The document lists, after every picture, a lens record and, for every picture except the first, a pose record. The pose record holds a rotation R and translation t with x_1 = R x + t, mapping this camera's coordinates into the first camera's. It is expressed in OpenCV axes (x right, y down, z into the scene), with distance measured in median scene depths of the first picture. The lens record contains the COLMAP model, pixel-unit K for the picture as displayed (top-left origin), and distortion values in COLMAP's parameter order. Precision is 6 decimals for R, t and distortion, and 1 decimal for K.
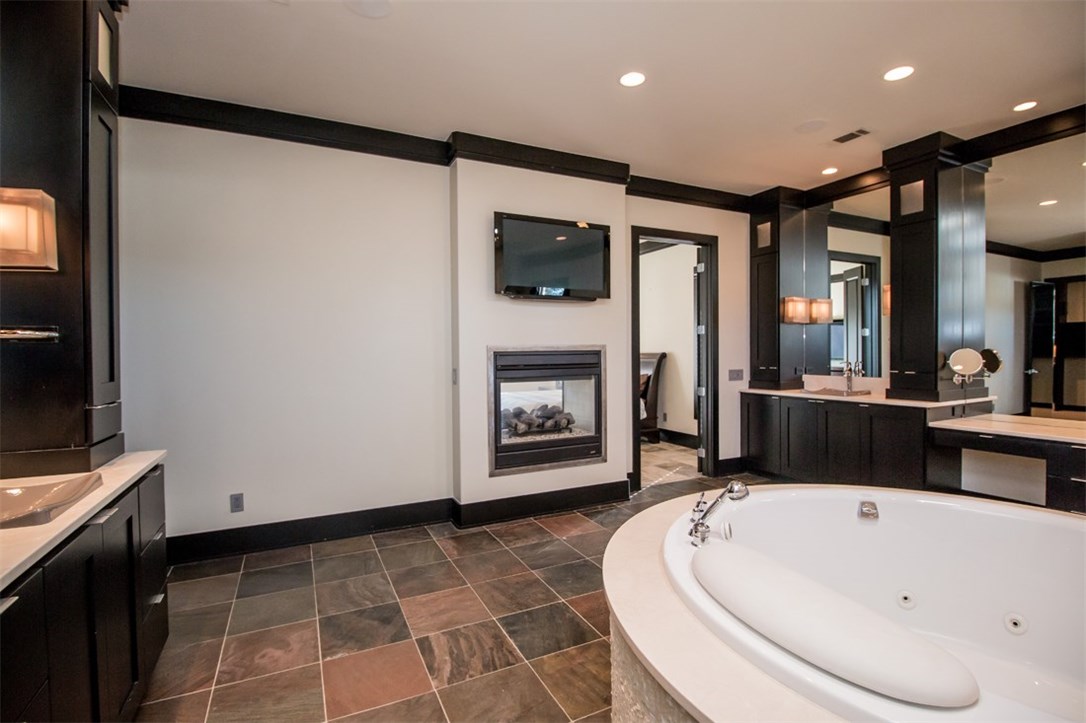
lens RADIAL K [[504.6, 0, 544.9], [0, 504.6, 356.2], [0, 0, 1]] dist [0.000212, -0.000214]
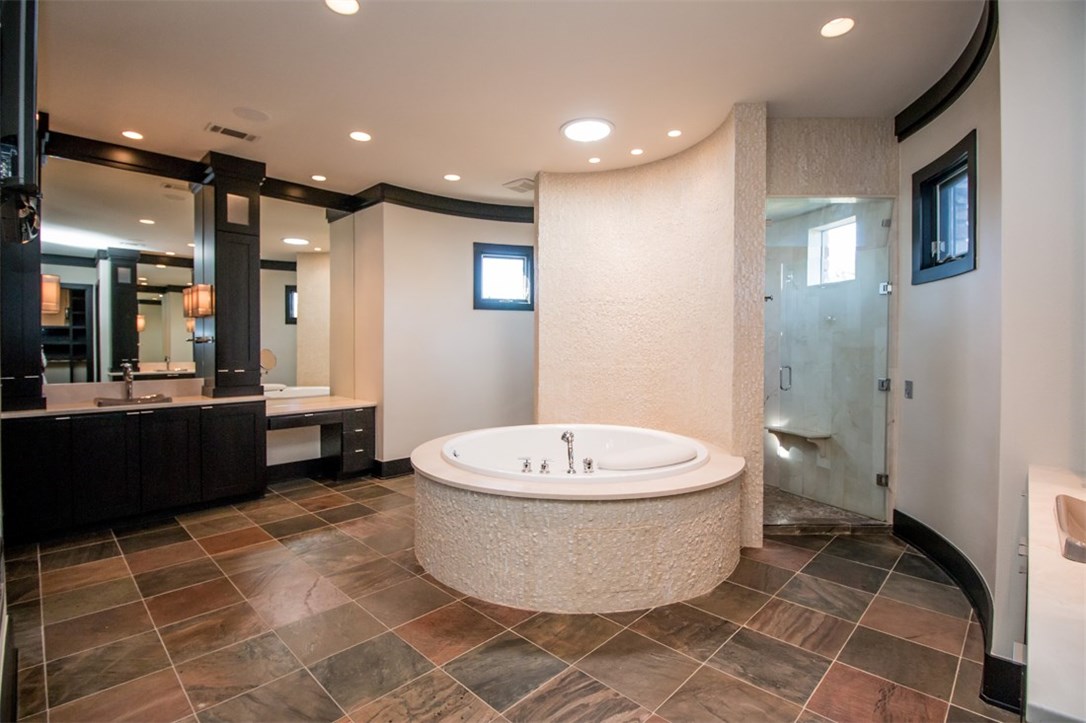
lens RADIAL K [[504.6, 0, 544.3], [0, 504.6, 351.9], [0, 0, 1]] dist [0.000212, -0.000214]
pose [[-0.331168, -0.002915, 0.943567, -0.804102], [0.015501, 0.999843, 0.008529, -0.010397], [-0.943445, 0.017451, -0.331070, 1.165133]]
